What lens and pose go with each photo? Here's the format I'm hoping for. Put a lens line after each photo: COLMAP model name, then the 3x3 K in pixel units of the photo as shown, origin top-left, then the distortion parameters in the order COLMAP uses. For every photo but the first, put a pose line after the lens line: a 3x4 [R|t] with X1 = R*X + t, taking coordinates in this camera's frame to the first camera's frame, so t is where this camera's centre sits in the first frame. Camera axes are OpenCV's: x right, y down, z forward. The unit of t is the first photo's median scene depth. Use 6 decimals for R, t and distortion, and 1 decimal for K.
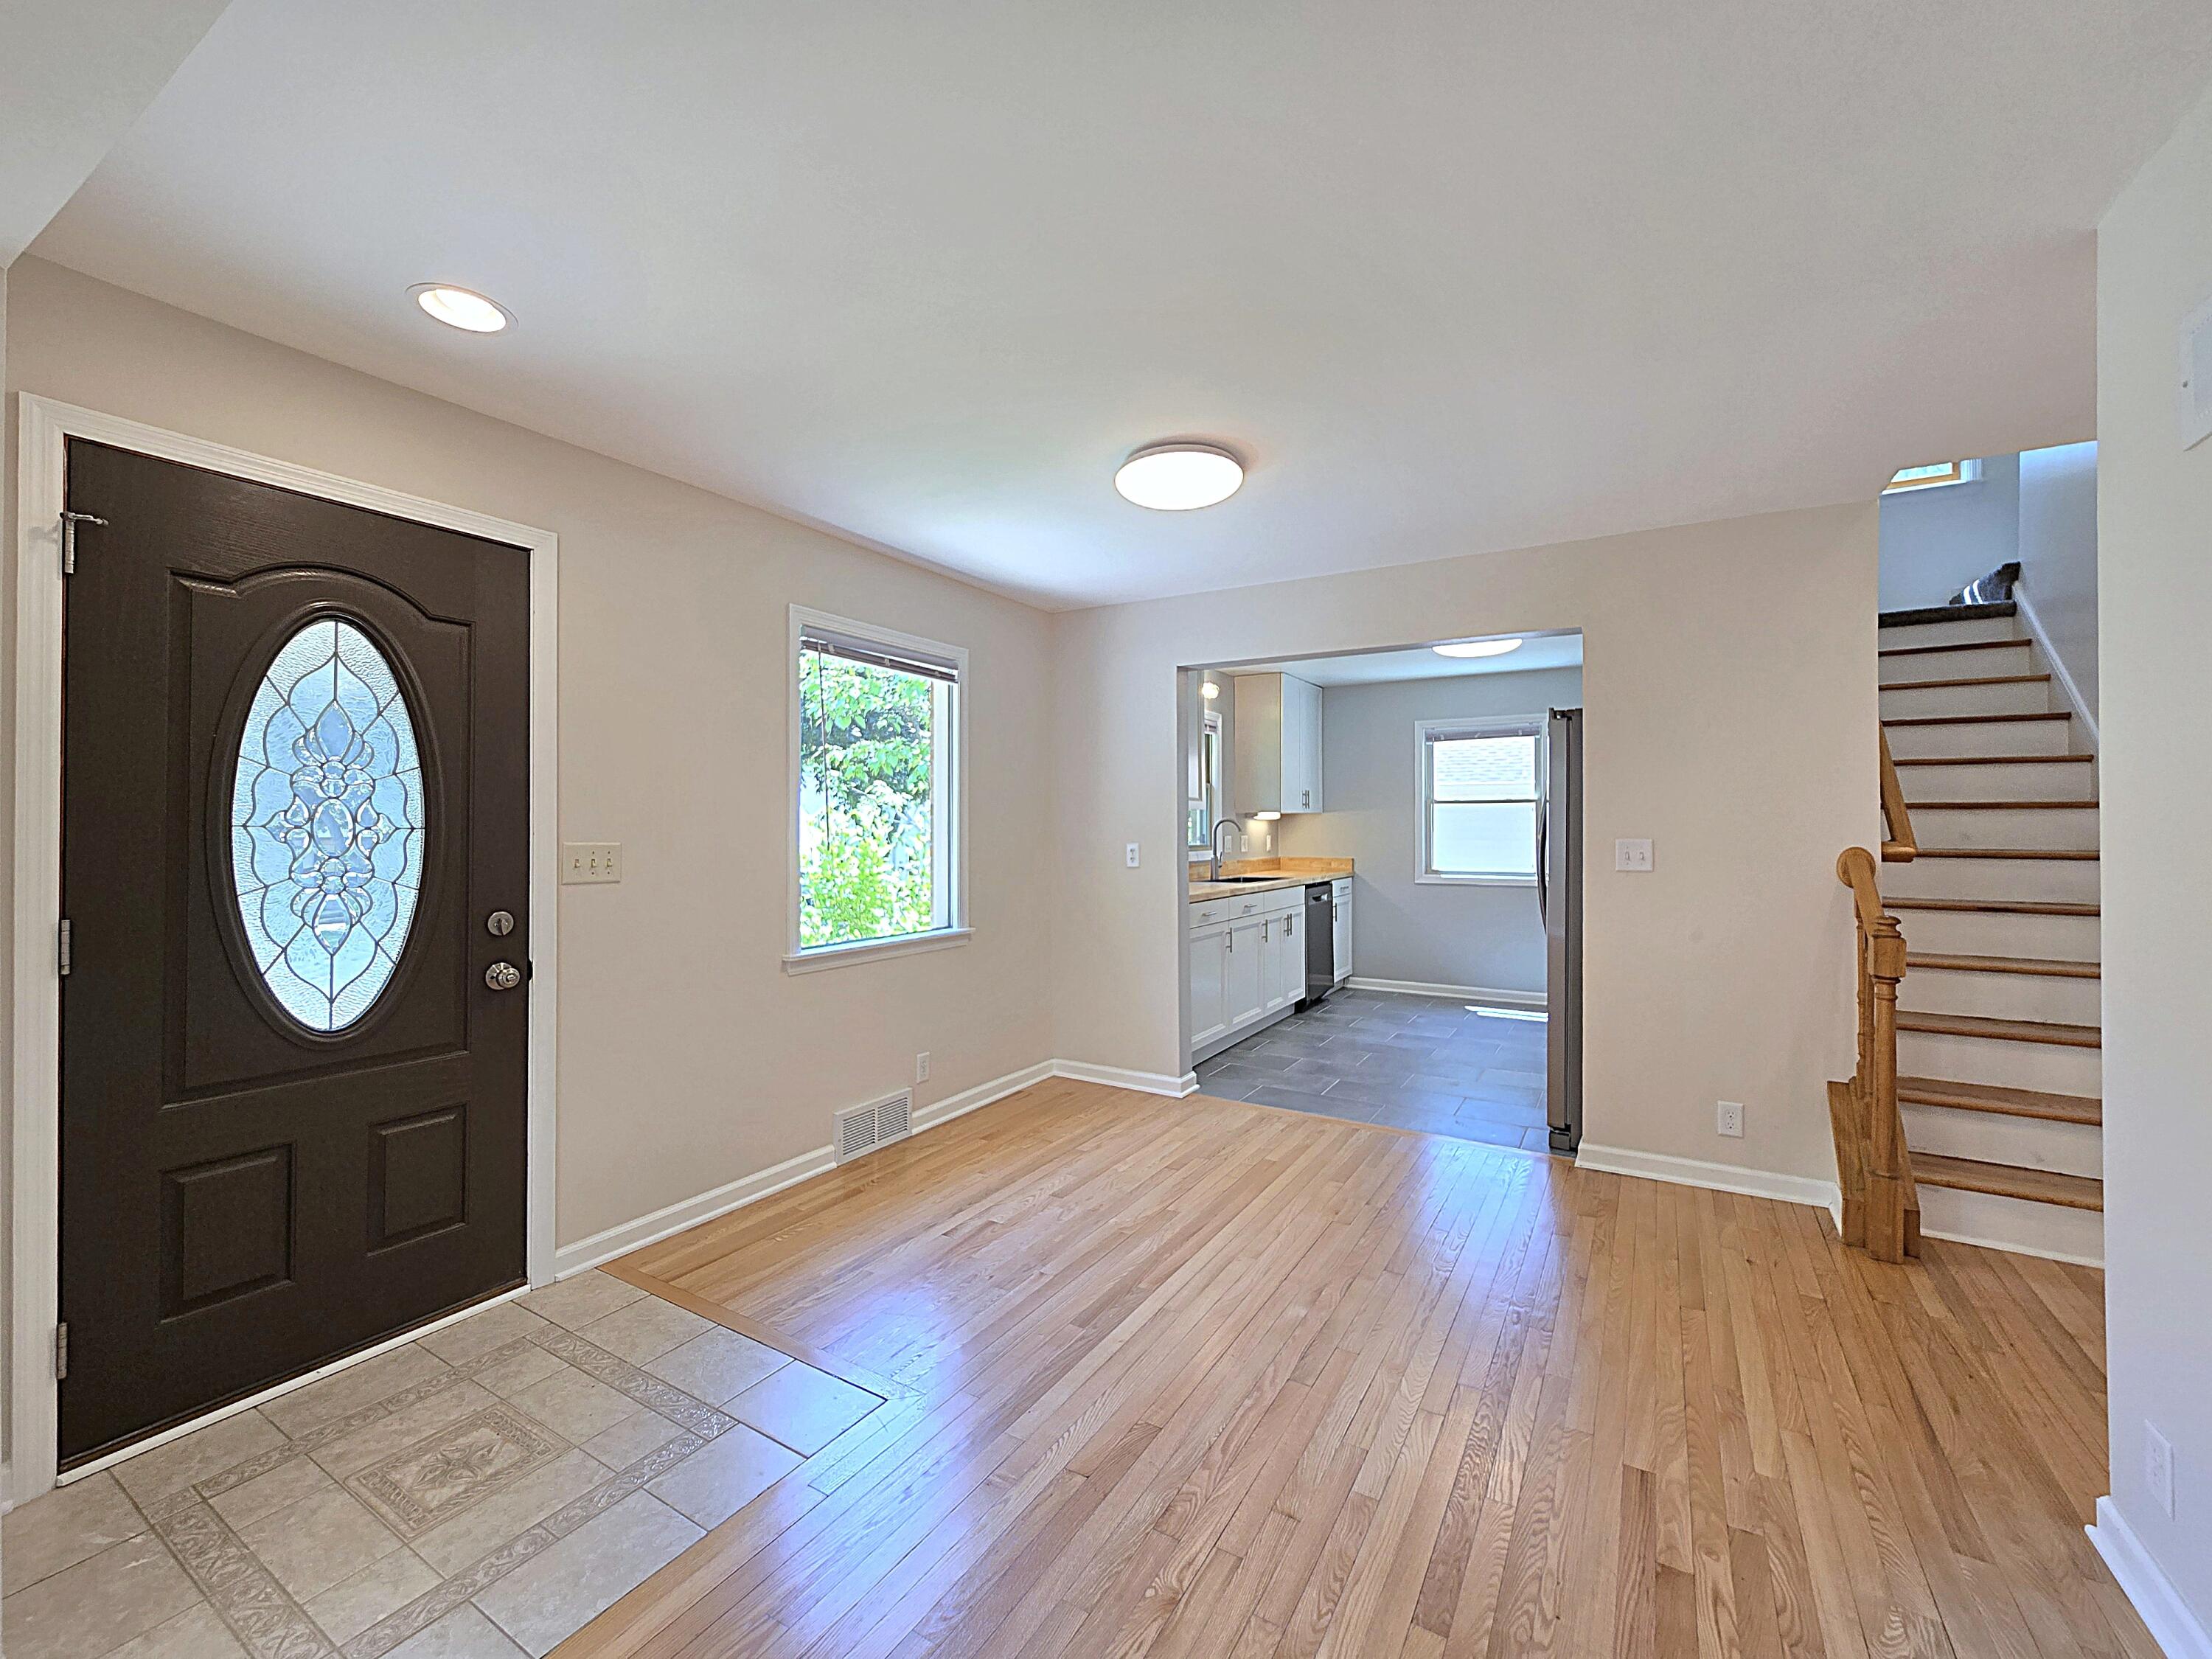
lens RADIAL K [[907.1, 0, 1117.0], [0, 907.1, 824.4], [0, 0, 1]] dist [-0.000635, -0.000470]
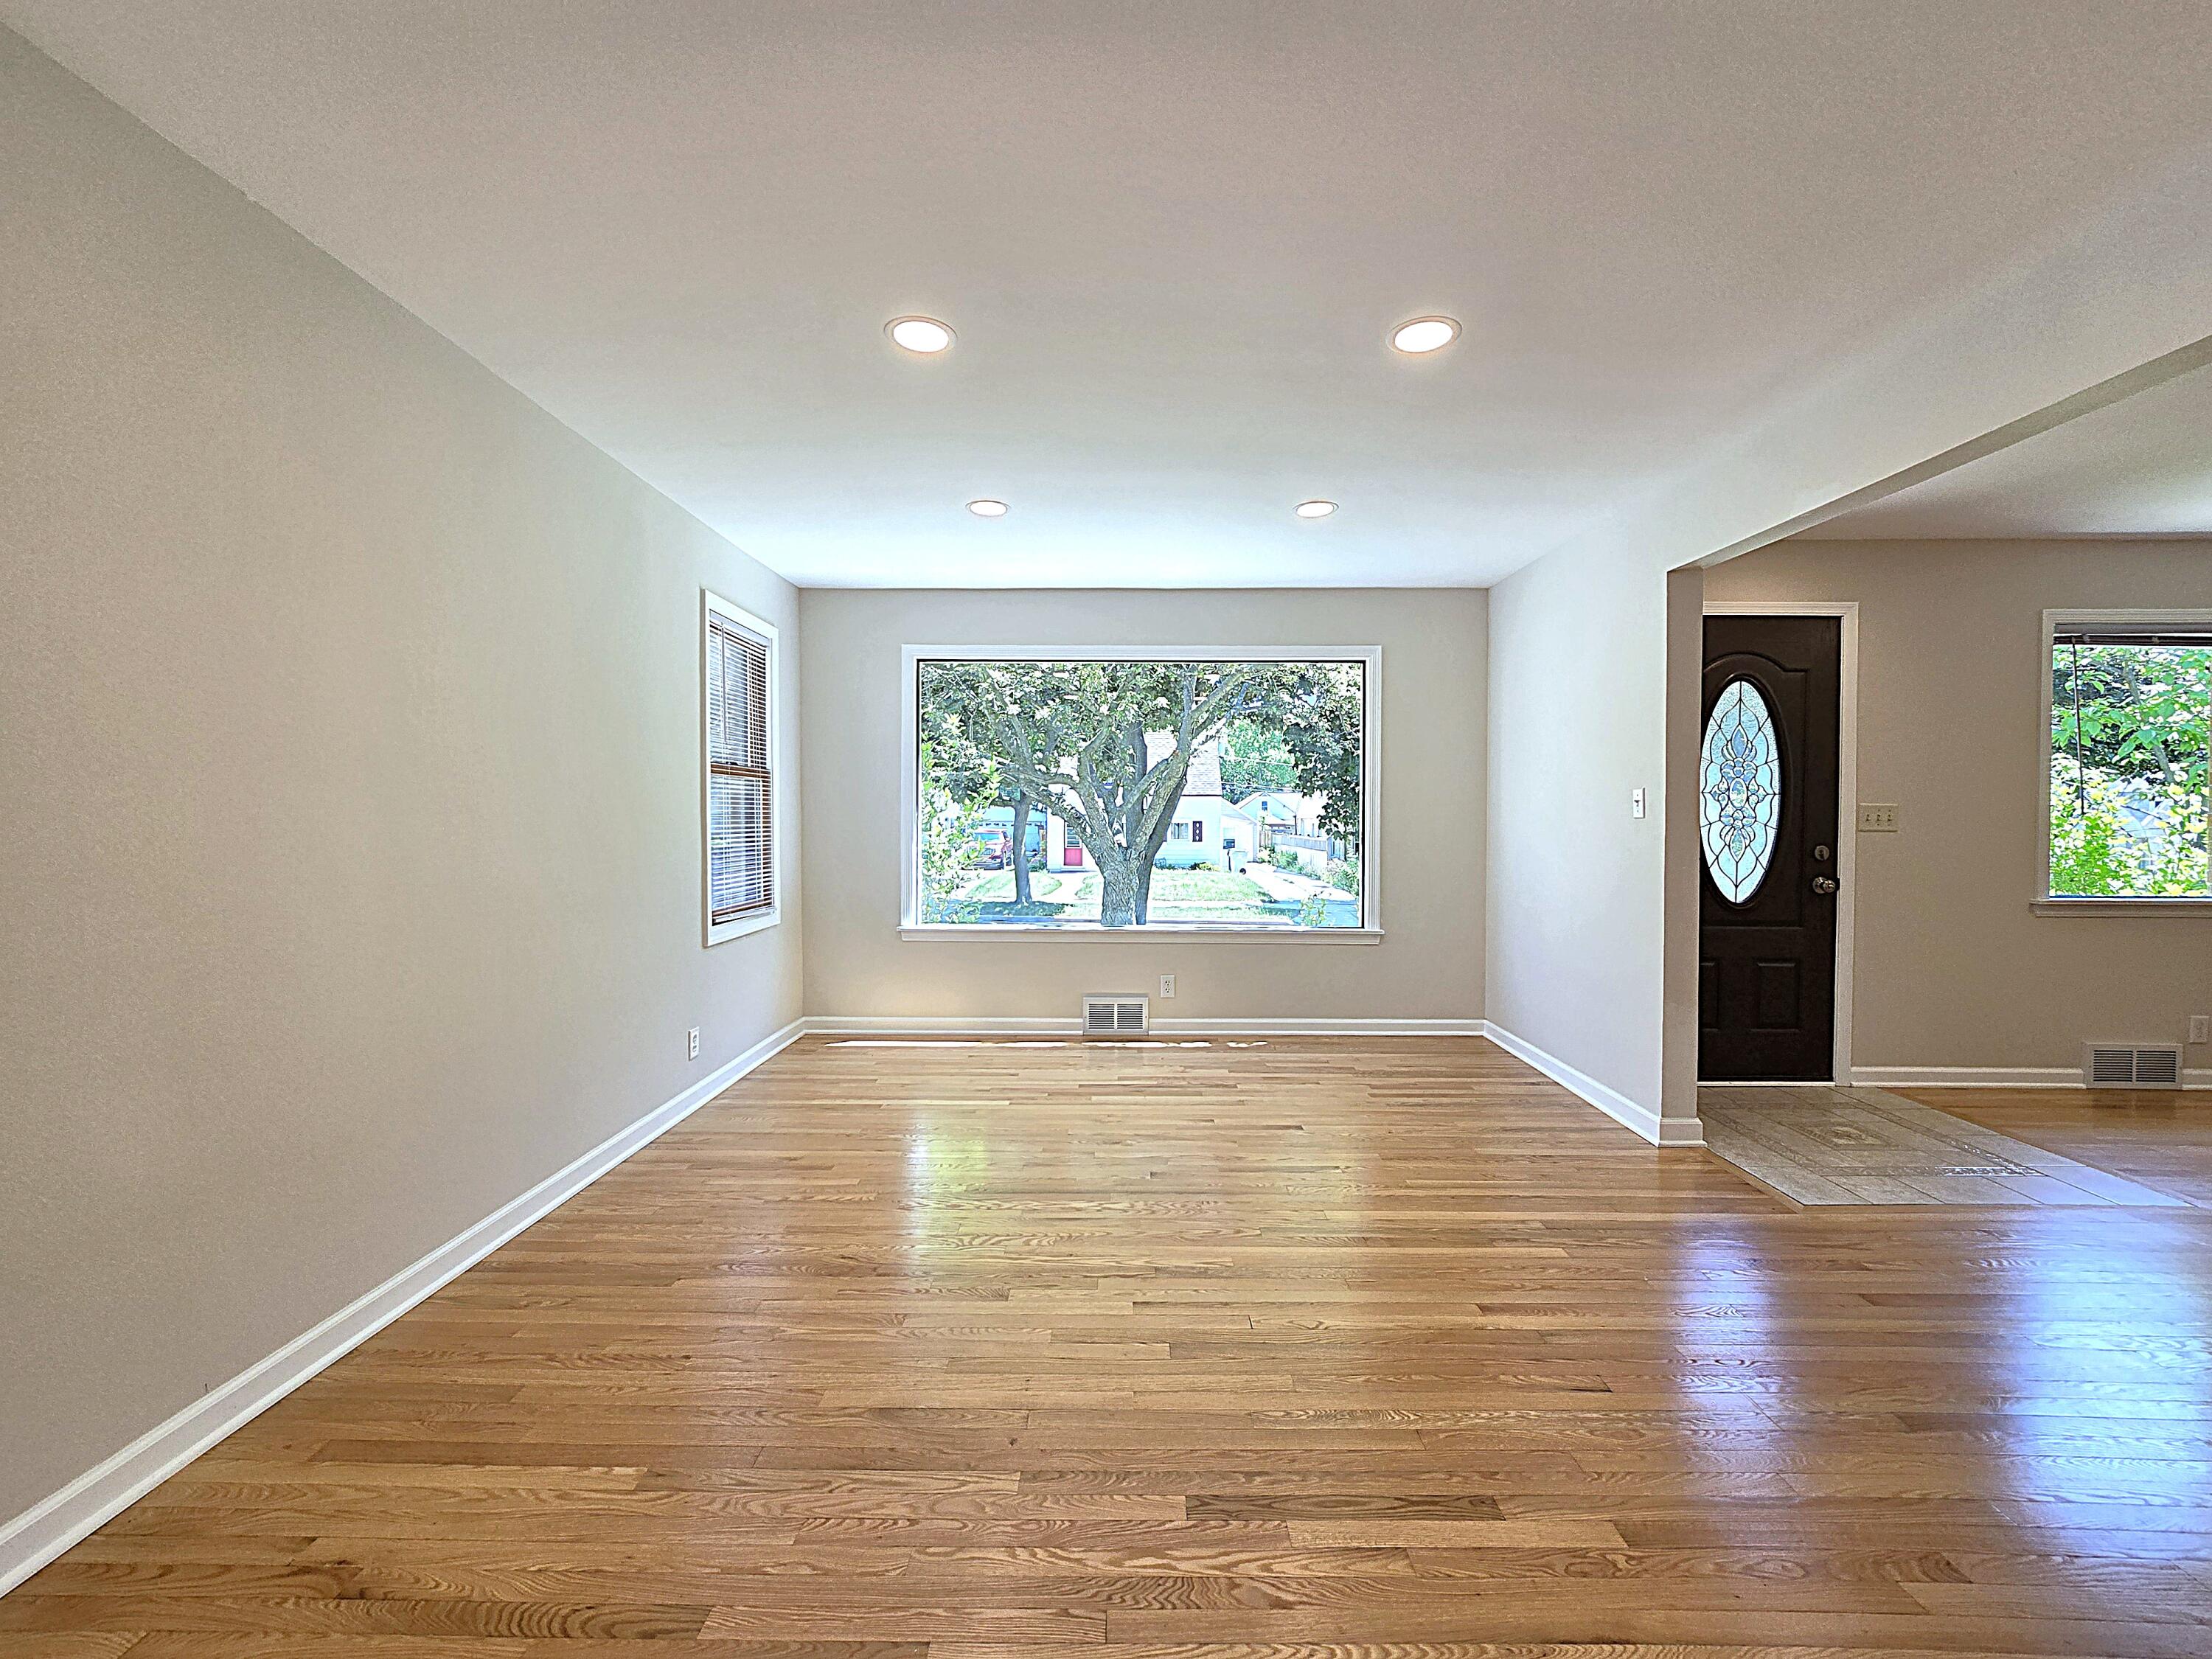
lens RADIAL K [[907.1, 0, 1117.0], [0, 907.1, 824.4], [0, 0, 1]] dist [-0.000635, -0.000470]
pose [[0.505482, 0.011640, -0.862759, 0.059487], [-0.000658, 0.999914, 0.013105, 0.028295], [0.862837, -0.006057, 0.505446, -0.669837]]
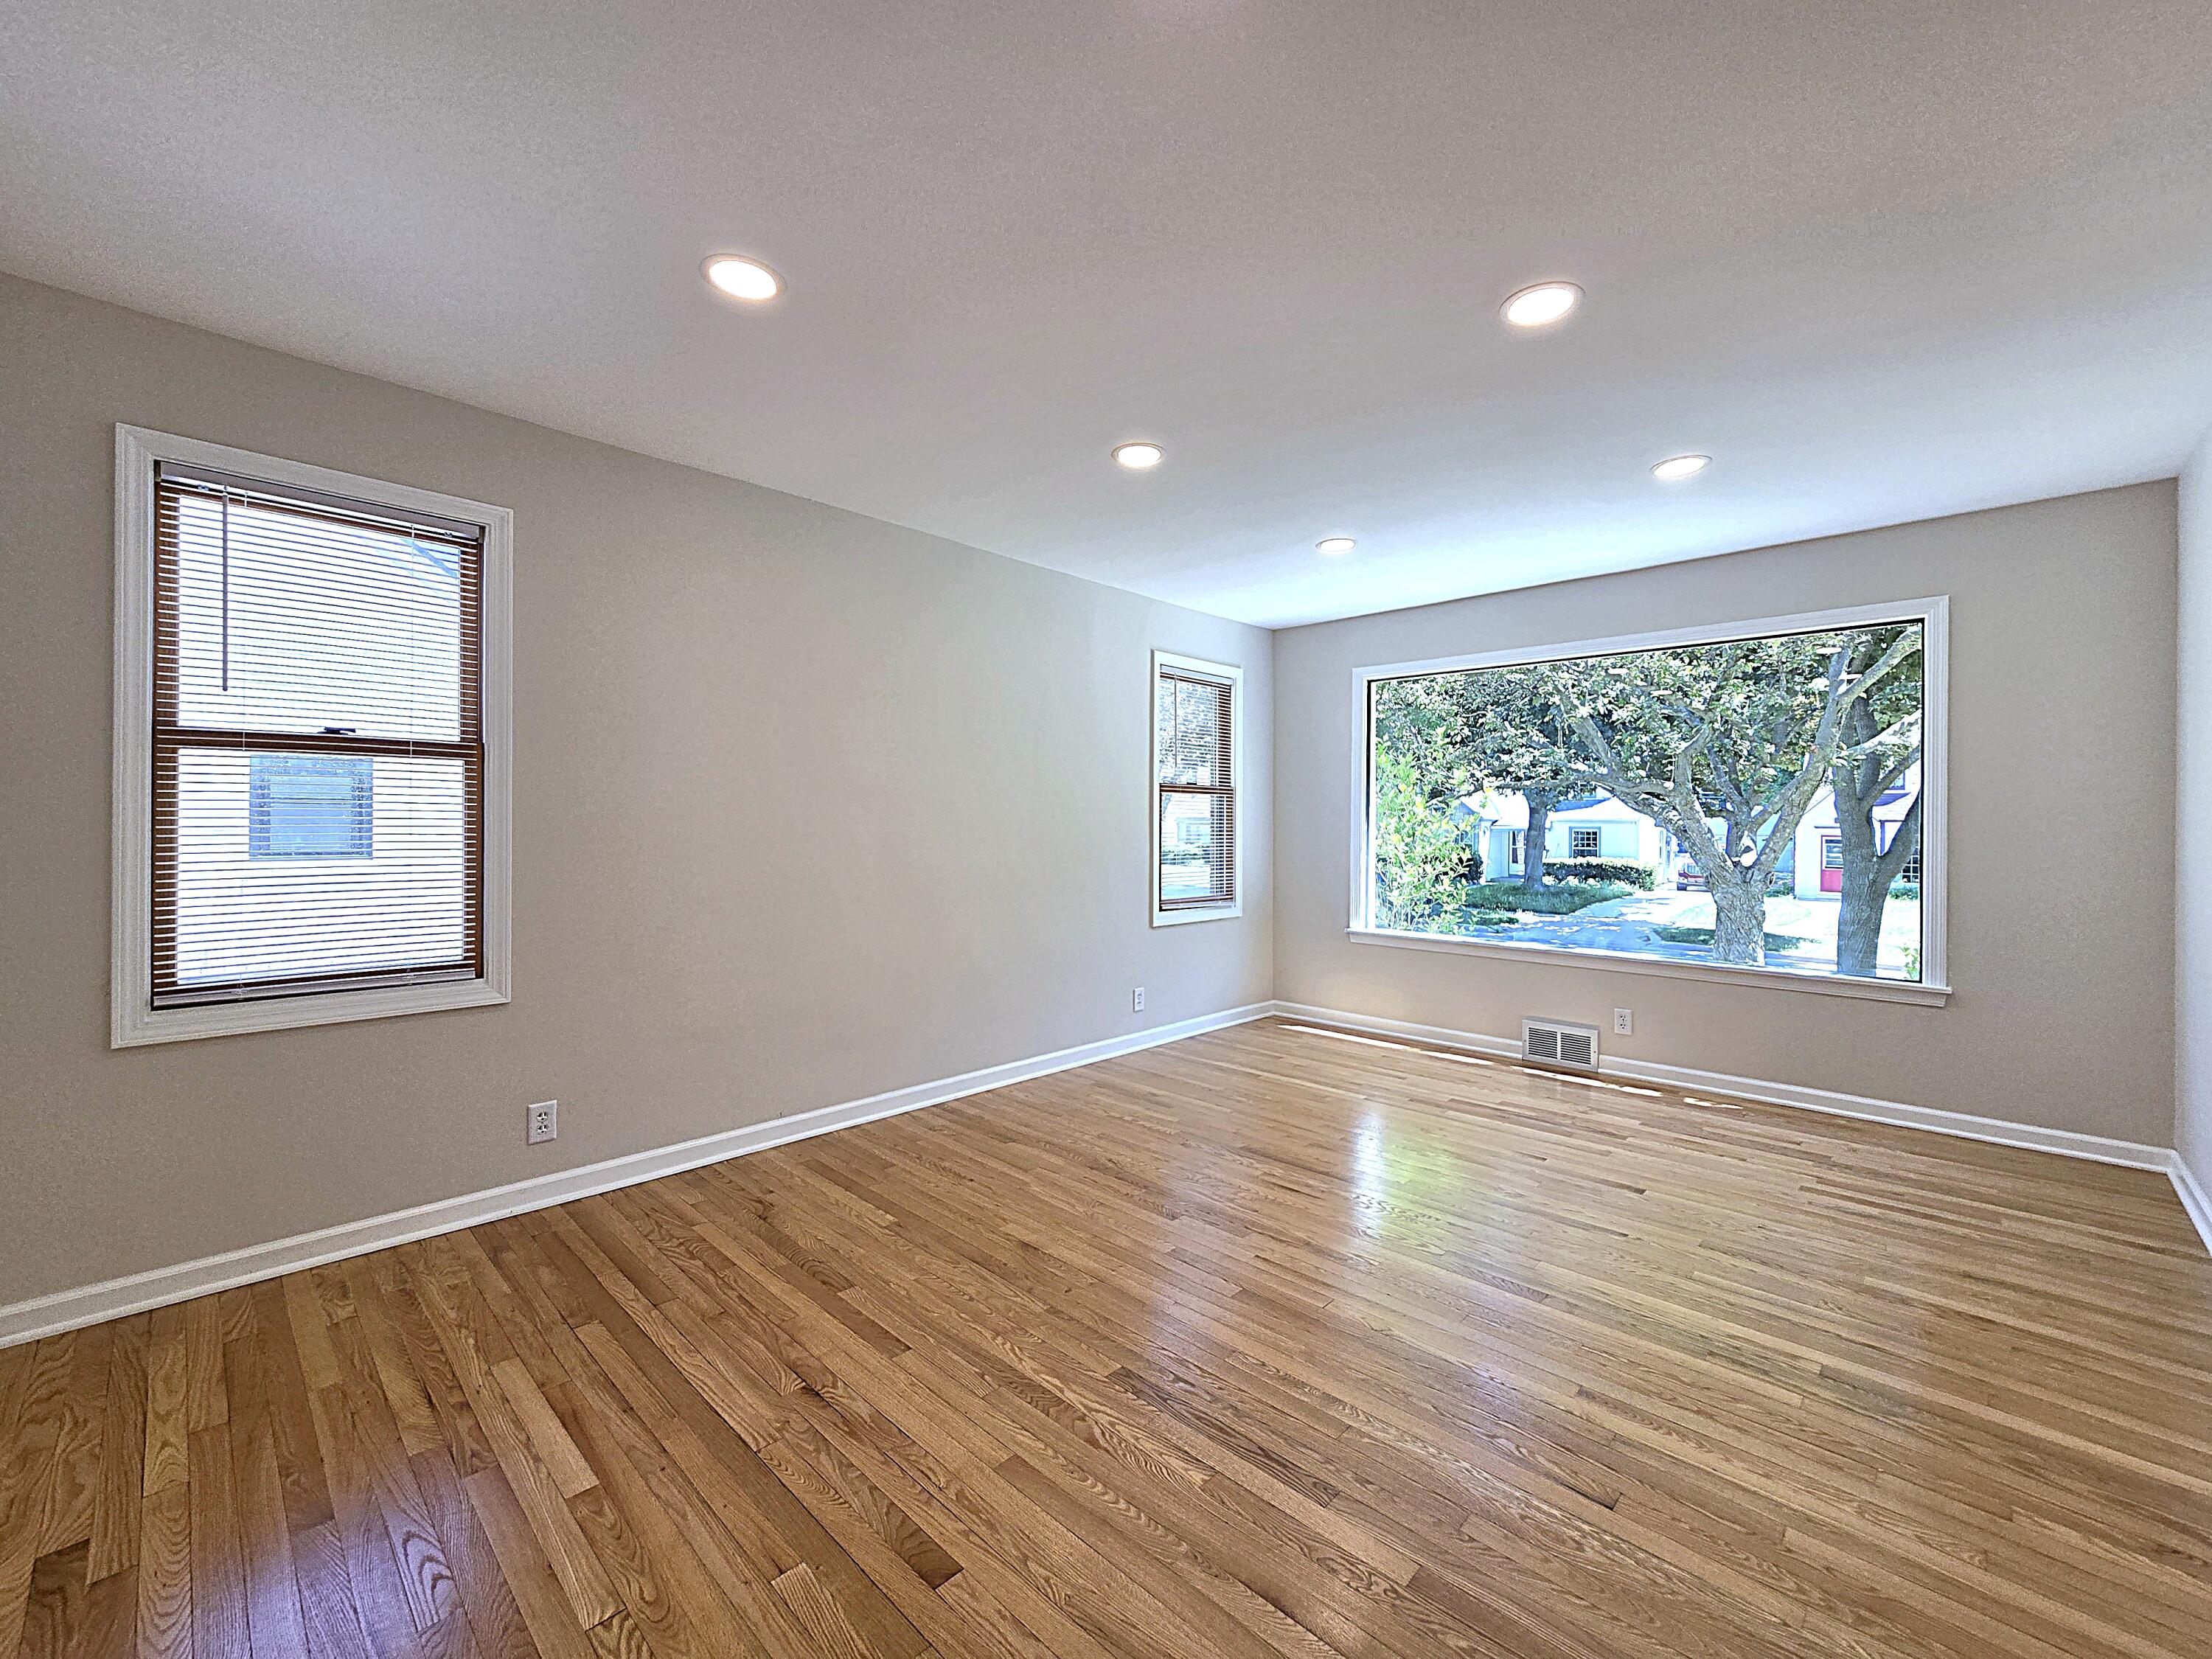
lens RADIAL K [[903.7, 0, 1116.7], [0, 903.7, 824.0], [0, 0, 1]] dist [-0.002074, -0.000478]
pose [[-0.227760, 0.000998, -0.973717, 0.253840], [-0.002654, 0.999995, 0.001645, 0.028106], [0.973714, 0.002959, -0.227757, -0.265479]]
